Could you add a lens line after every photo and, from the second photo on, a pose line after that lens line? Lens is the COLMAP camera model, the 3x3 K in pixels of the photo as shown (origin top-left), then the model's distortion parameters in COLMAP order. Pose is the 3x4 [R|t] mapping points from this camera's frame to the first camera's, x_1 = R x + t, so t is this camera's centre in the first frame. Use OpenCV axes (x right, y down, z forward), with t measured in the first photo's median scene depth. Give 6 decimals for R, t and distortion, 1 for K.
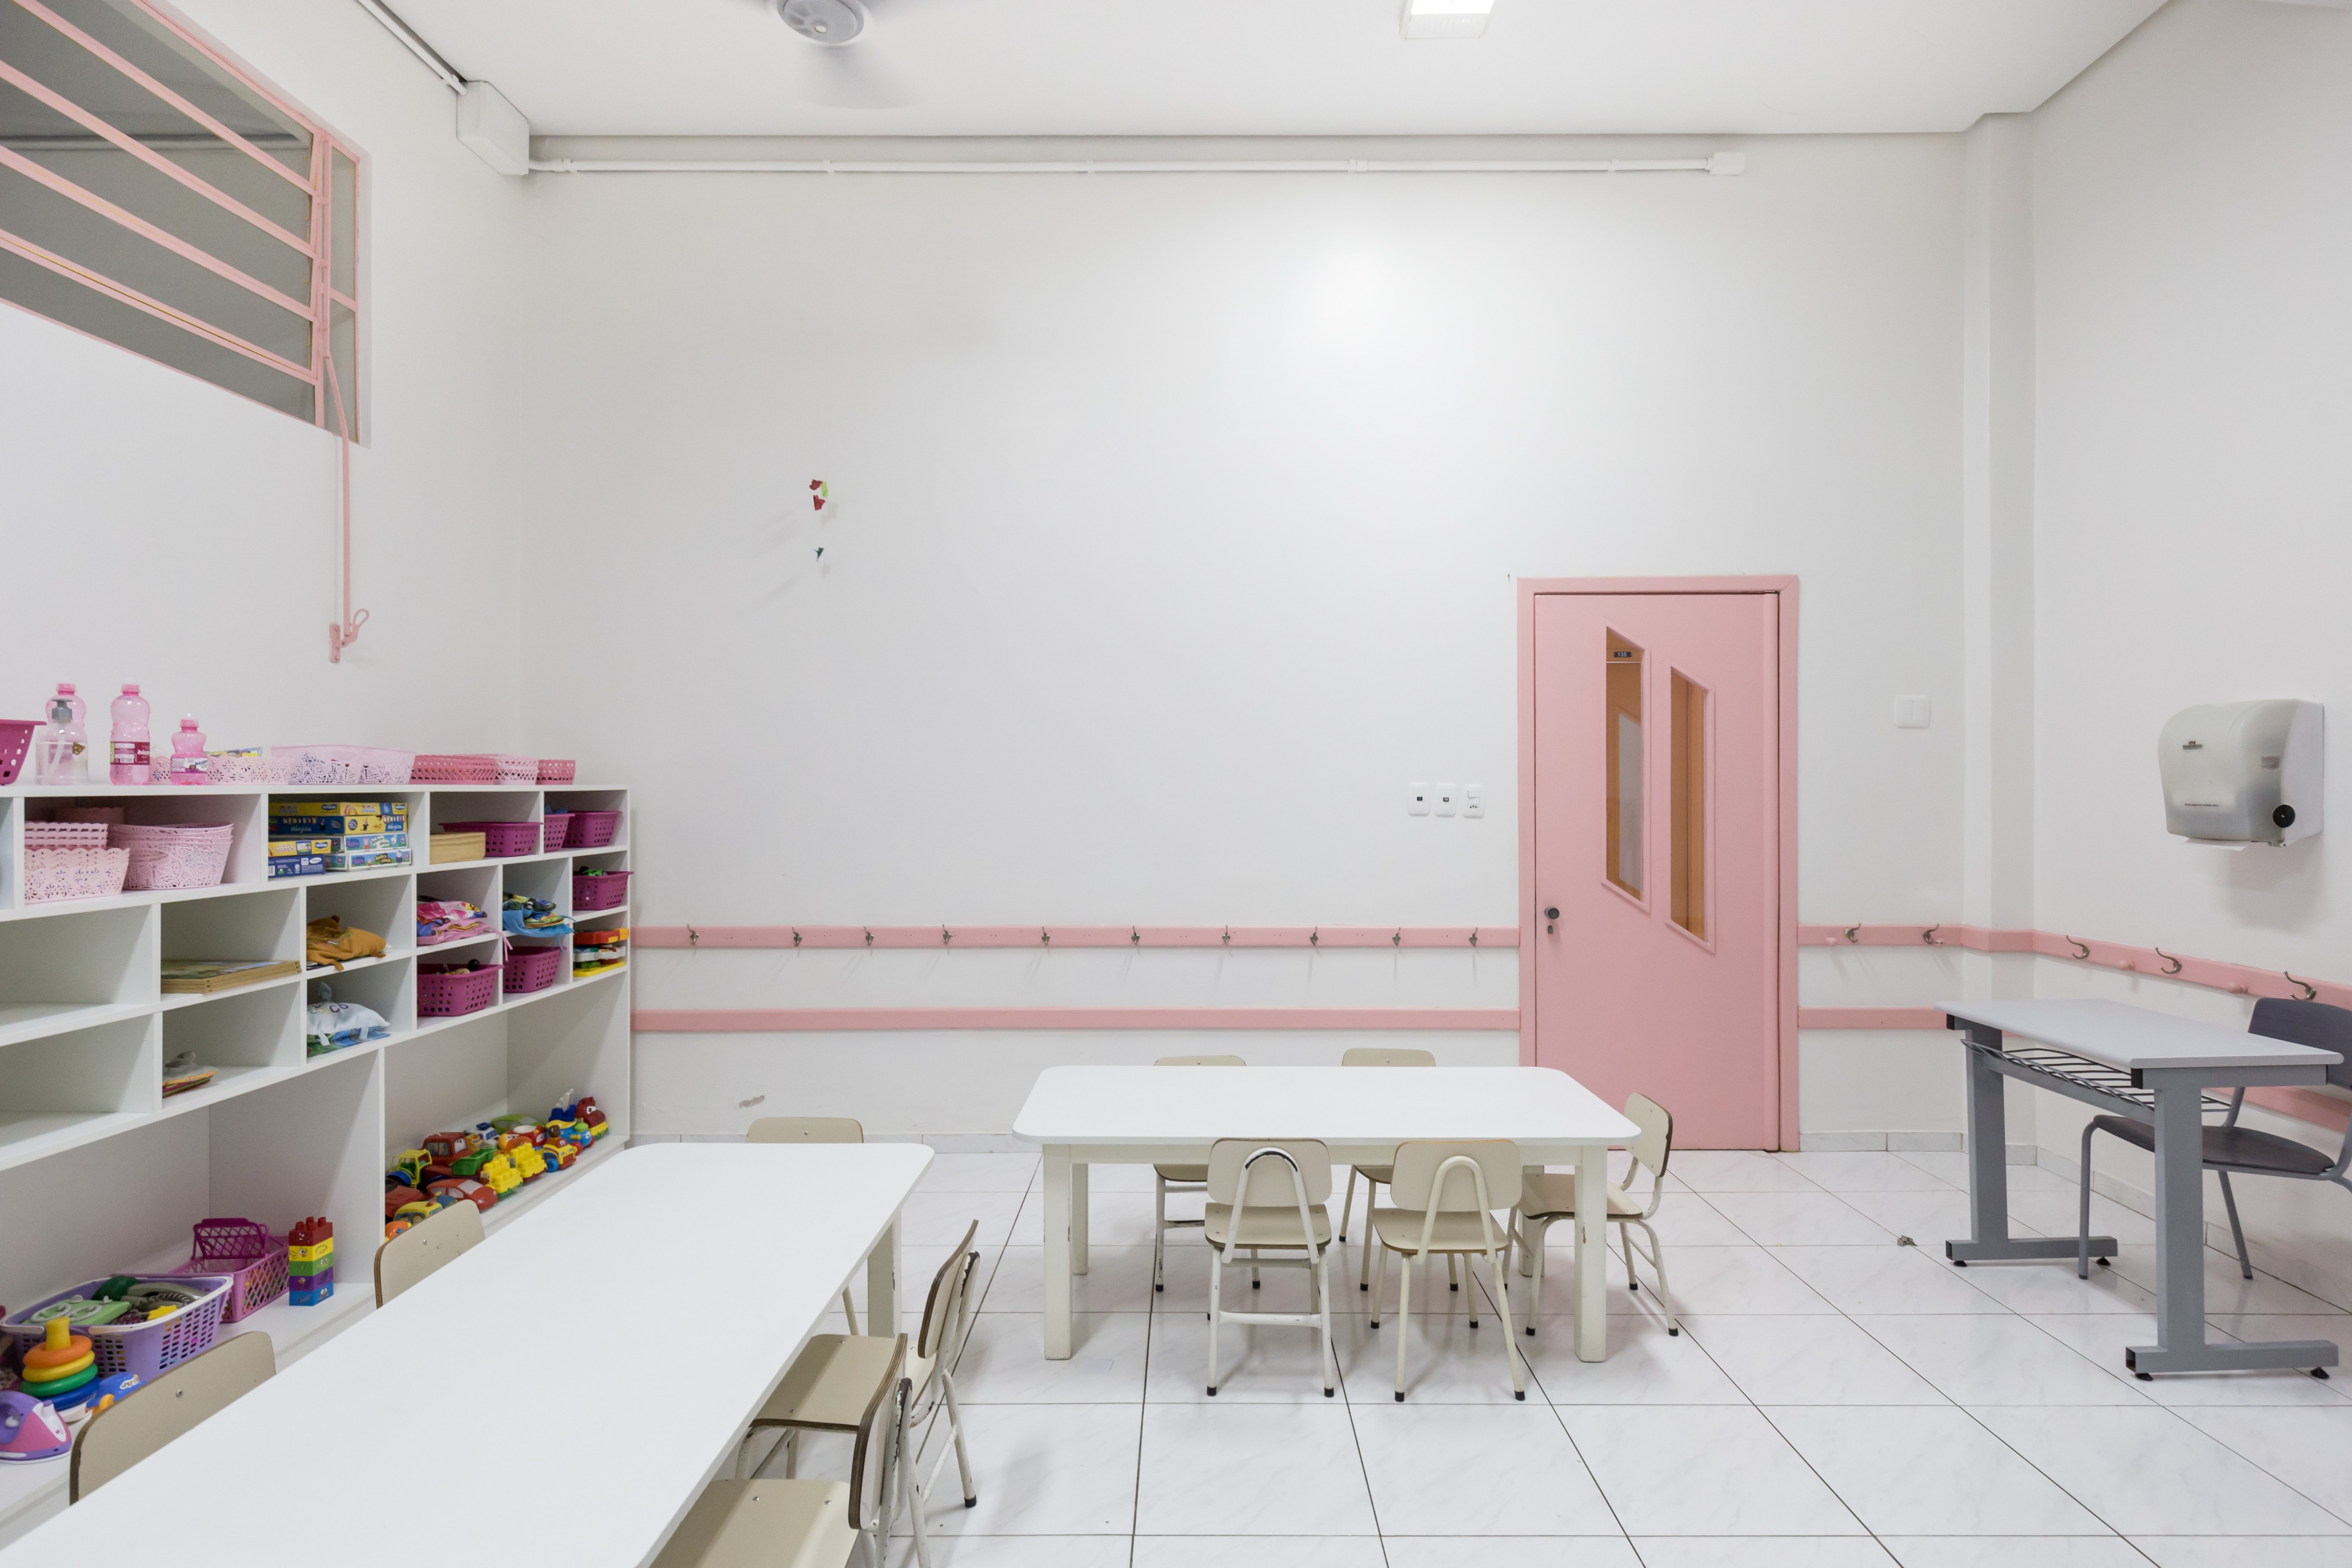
lens RADIAL K [[1167.9, 0, 1176.0], [0, 1167.9, 784.0], [0, 0, 1]] dist [0.002235, -0.000145]
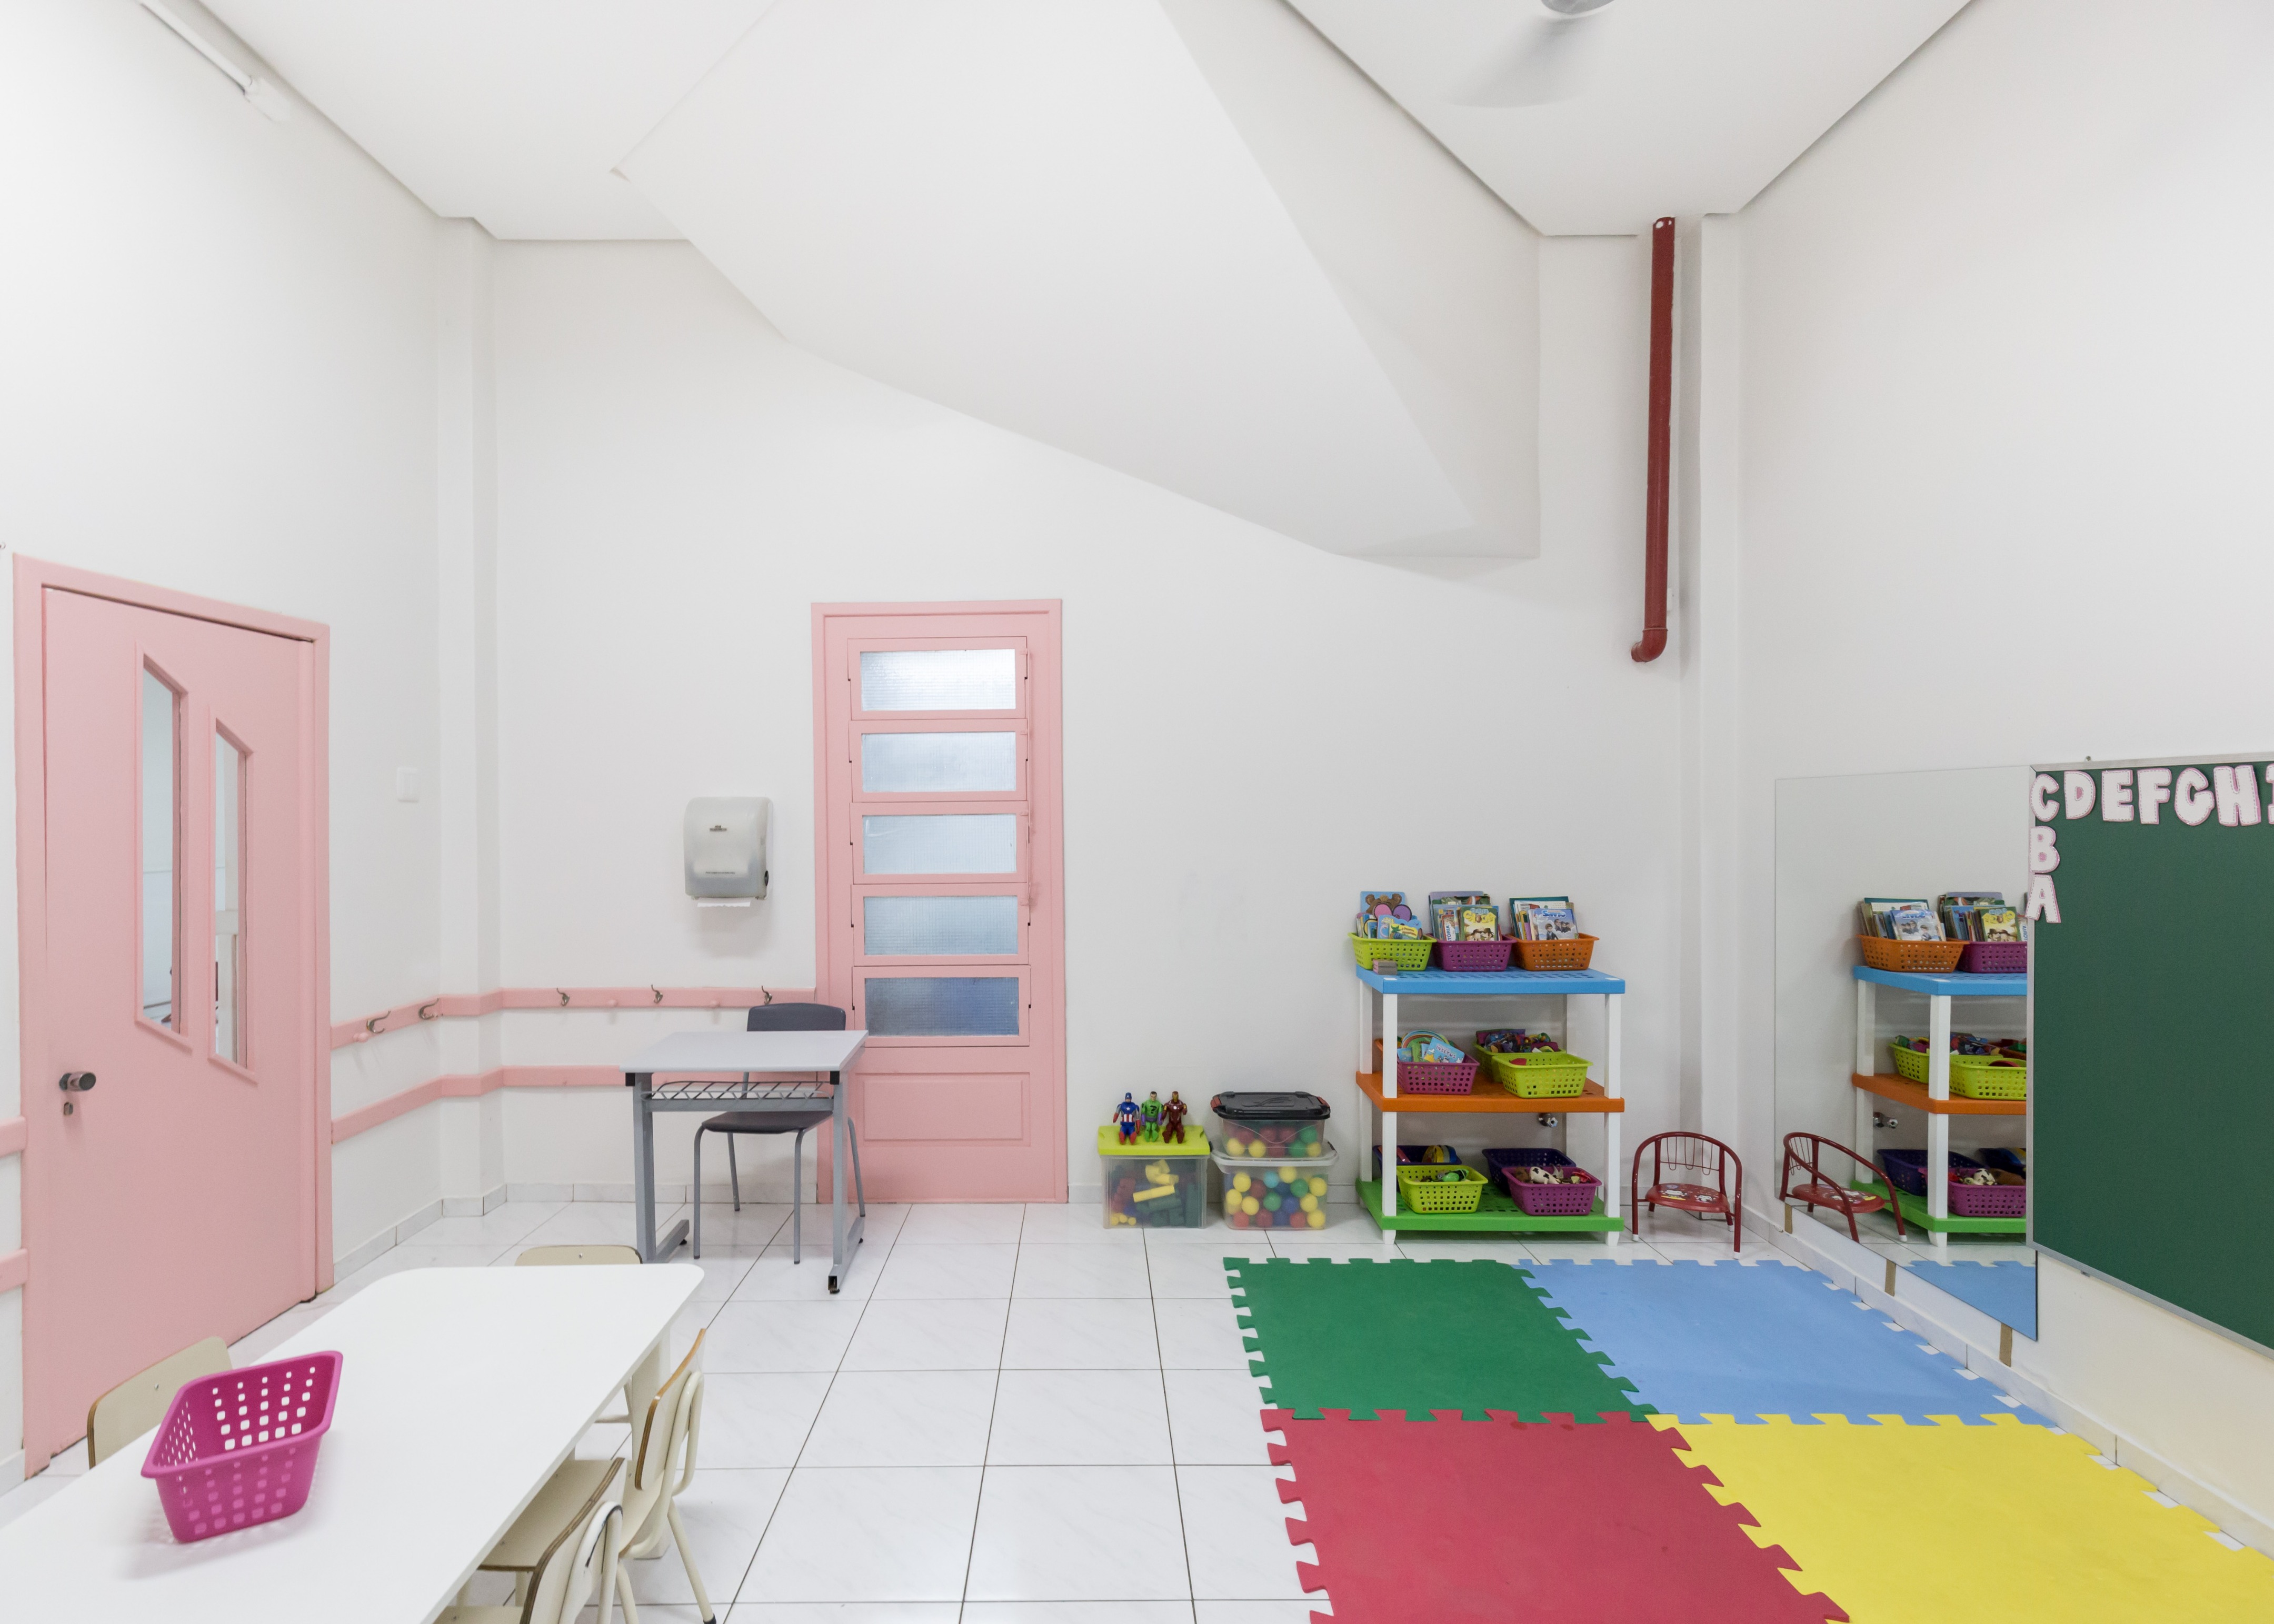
lens RADIAL K [[1123.5, 0, 1088.5], [0, 1123.5, 809.4], [0, 0, 1]] dist [0.014969, 0.000715]
pose [[-0.012149, -0.000309, 0.999926, -0.390103], [0.000440, 1.000000, 0.000315, -0.050660], [-0.999926, 0.000444, -0.012148, 0.540227]]
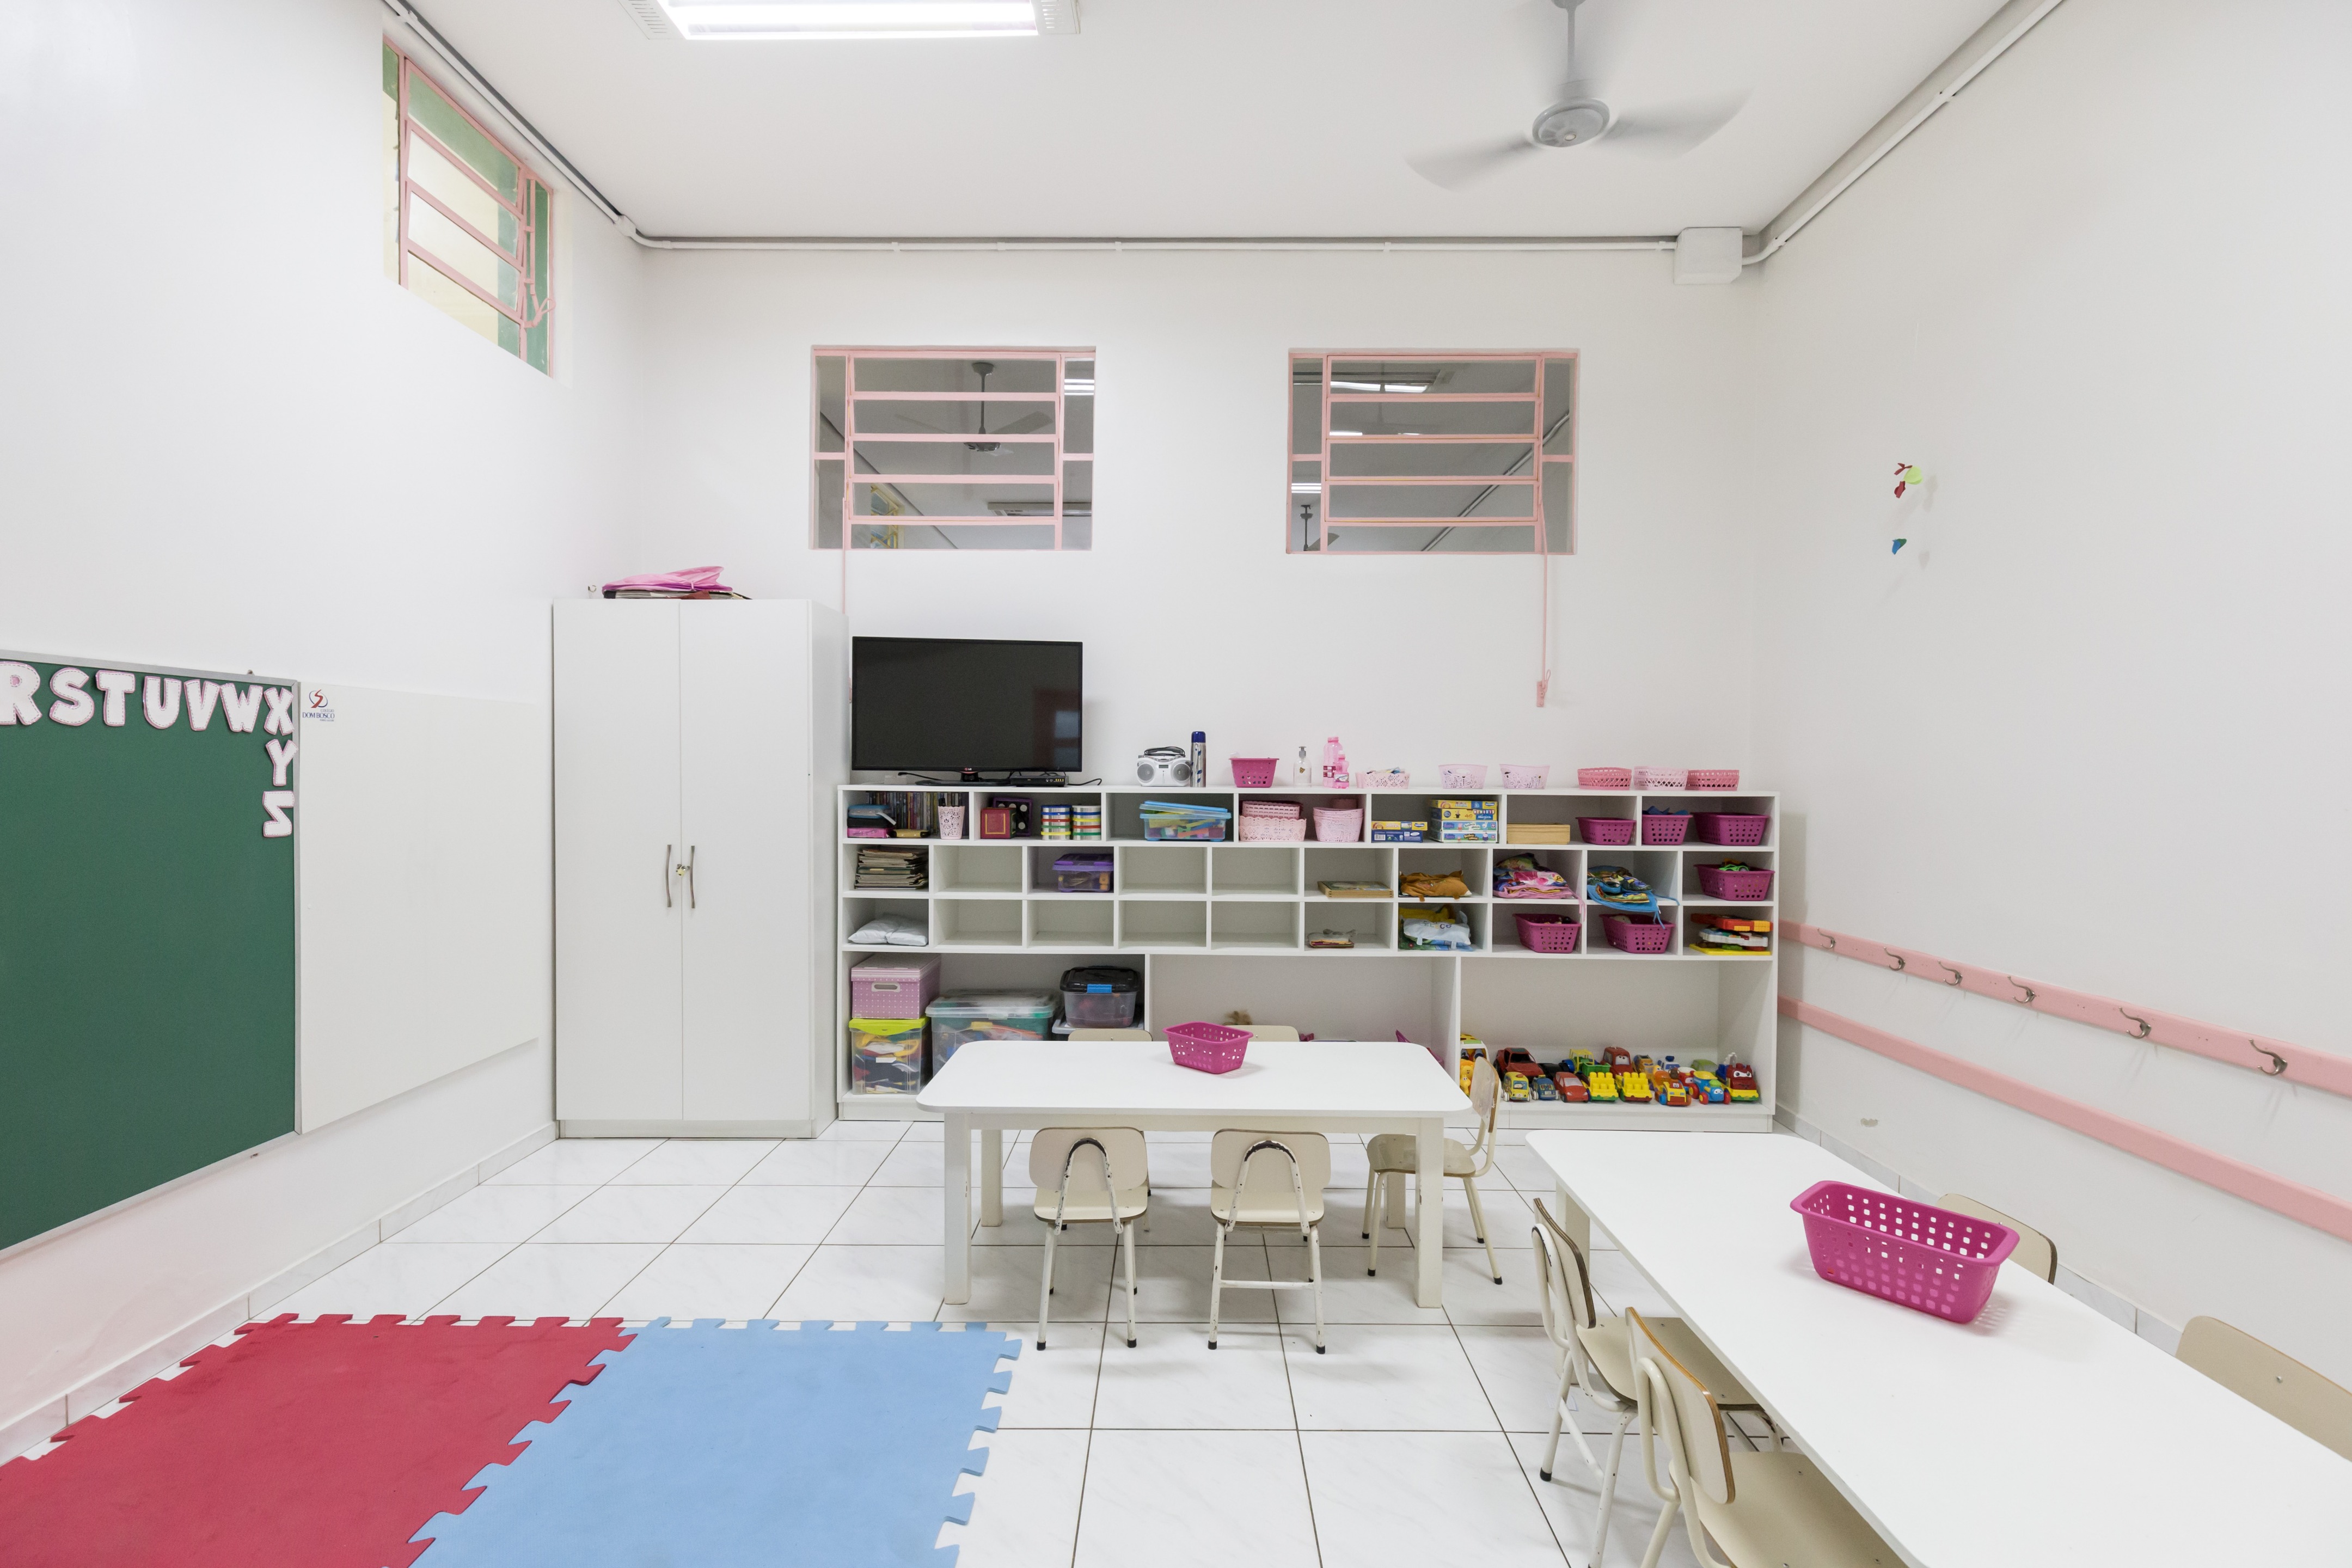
lens RADIAL K [[1049.2, 0, 1176.0], [0, 1049.2, 784.0], [0, 0, 1]] dist [0.009539, -0.000662]
pose [[0.000827, 0.012916, -0.999916, 0.629970], [-0.006469, 0.999896, 0.012910, -0.019386], [0.999979, 0.006458, 0.000911, 0.528536]]
